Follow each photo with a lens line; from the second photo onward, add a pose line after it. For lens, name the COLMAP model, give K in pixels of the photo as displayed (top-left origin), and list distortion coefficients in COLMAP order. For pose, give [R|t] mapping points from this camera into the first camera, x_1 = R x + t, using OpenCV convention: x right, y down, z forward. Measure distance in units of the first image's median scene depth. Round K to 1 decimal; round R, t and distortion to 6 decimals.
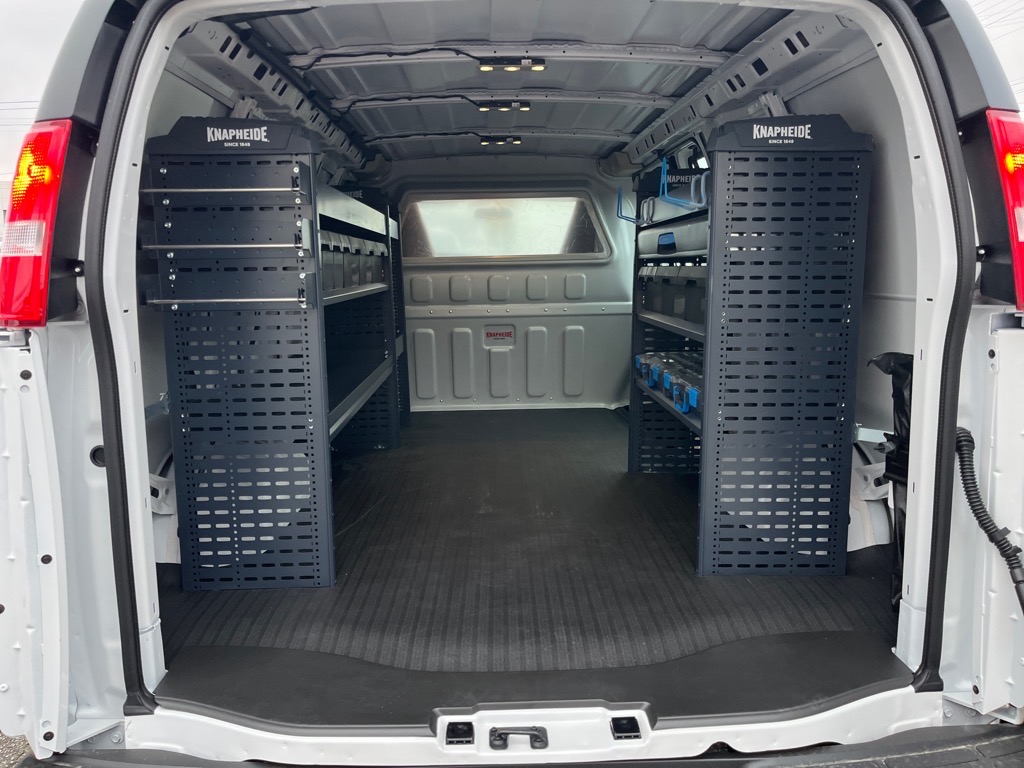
lens RADIAL K [[774.3, 0, 512.0], [0, 774.3, 384.0], [0, 0, 1]] dist [0.083831, -0.119809]
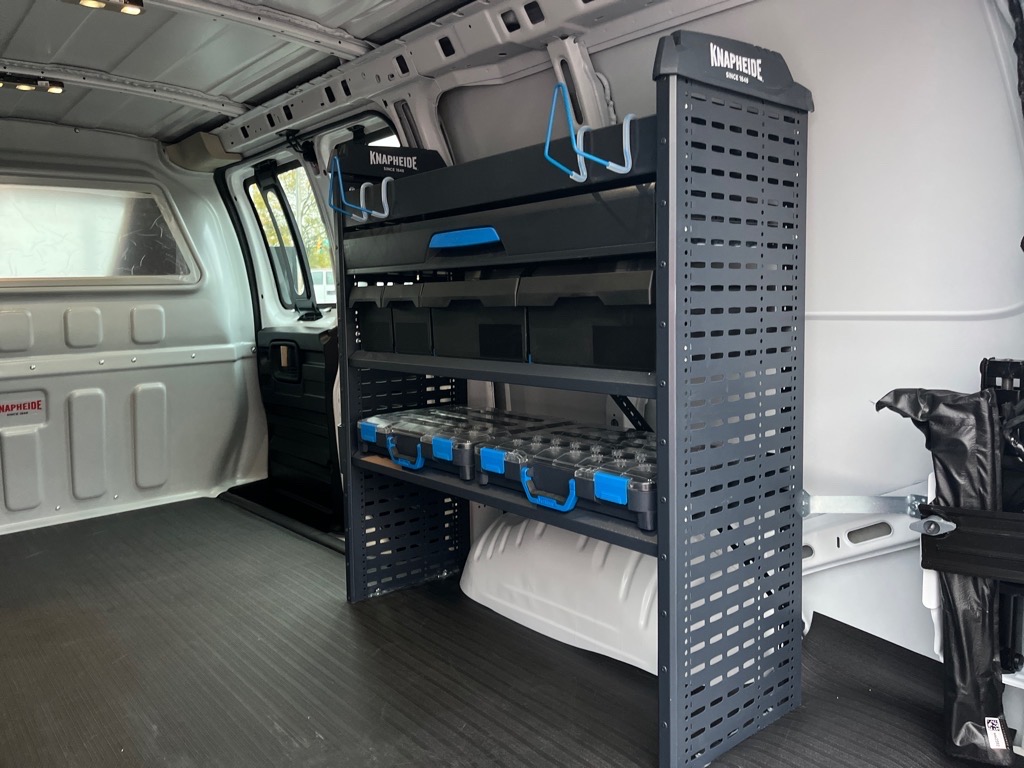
lens RADIAL K [[774.3, 0, 512.0], [0, 774.3, 384.0], [0, 0, 1]] dist [0.083831, -0.119809]
pose [[0.778615, -0.074668, 0.623044, -0.100773], [0.108054, 0.994018, -0.015909, -0.031028], [-0.618129, 0.079709, 0.782025, 0.285612]]
